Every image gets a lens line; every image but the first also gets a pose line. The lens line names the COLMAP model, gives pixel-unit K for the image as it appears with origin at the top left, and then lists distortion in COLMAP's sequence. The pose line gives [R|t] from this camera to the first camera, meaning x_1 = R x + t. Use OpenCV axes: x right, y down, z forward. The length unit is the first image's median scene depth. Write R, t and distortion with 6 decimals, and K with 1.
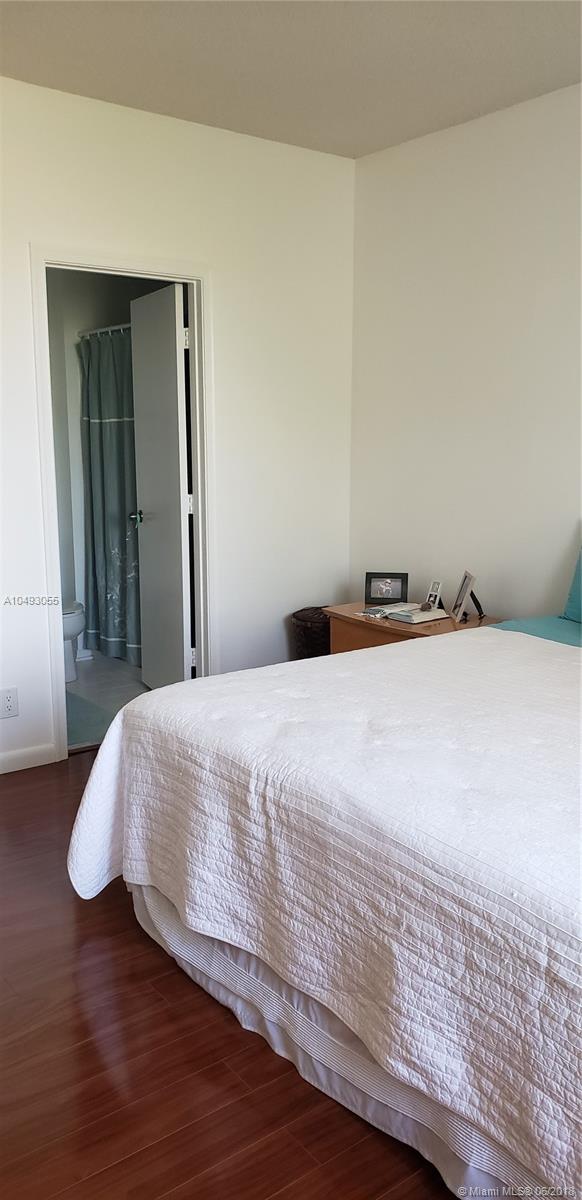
lens RADIAL K [[917.0, 0, 290.1], [0, 917.0, 588.5], [0, 0, 1]] dist [0.117394, -0.164477]
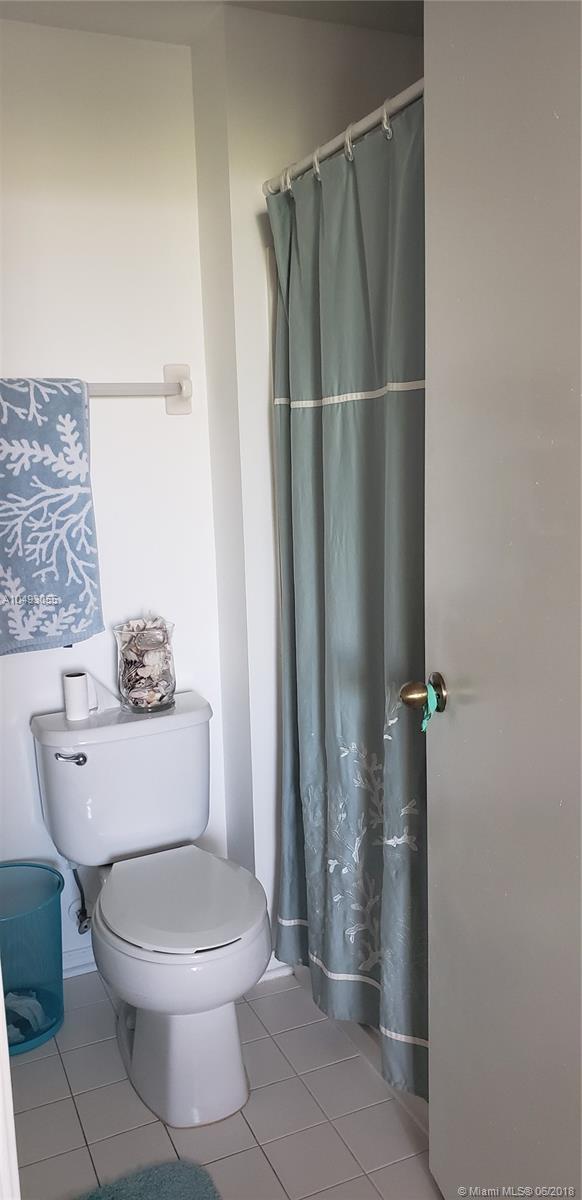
lens RADIAL K [[917.0, 0, 290.1], [0, 917.0, 588.5], [0, 0, 1]] dist [0.117394, -0.164477]
pose [[0.974802, 0.008058, -0.222925, -0.130362], [-0.010681, 0.999887, -0.010560, -0.100801], [0.222815, 0.012675, 0.974778, 0.626908]]
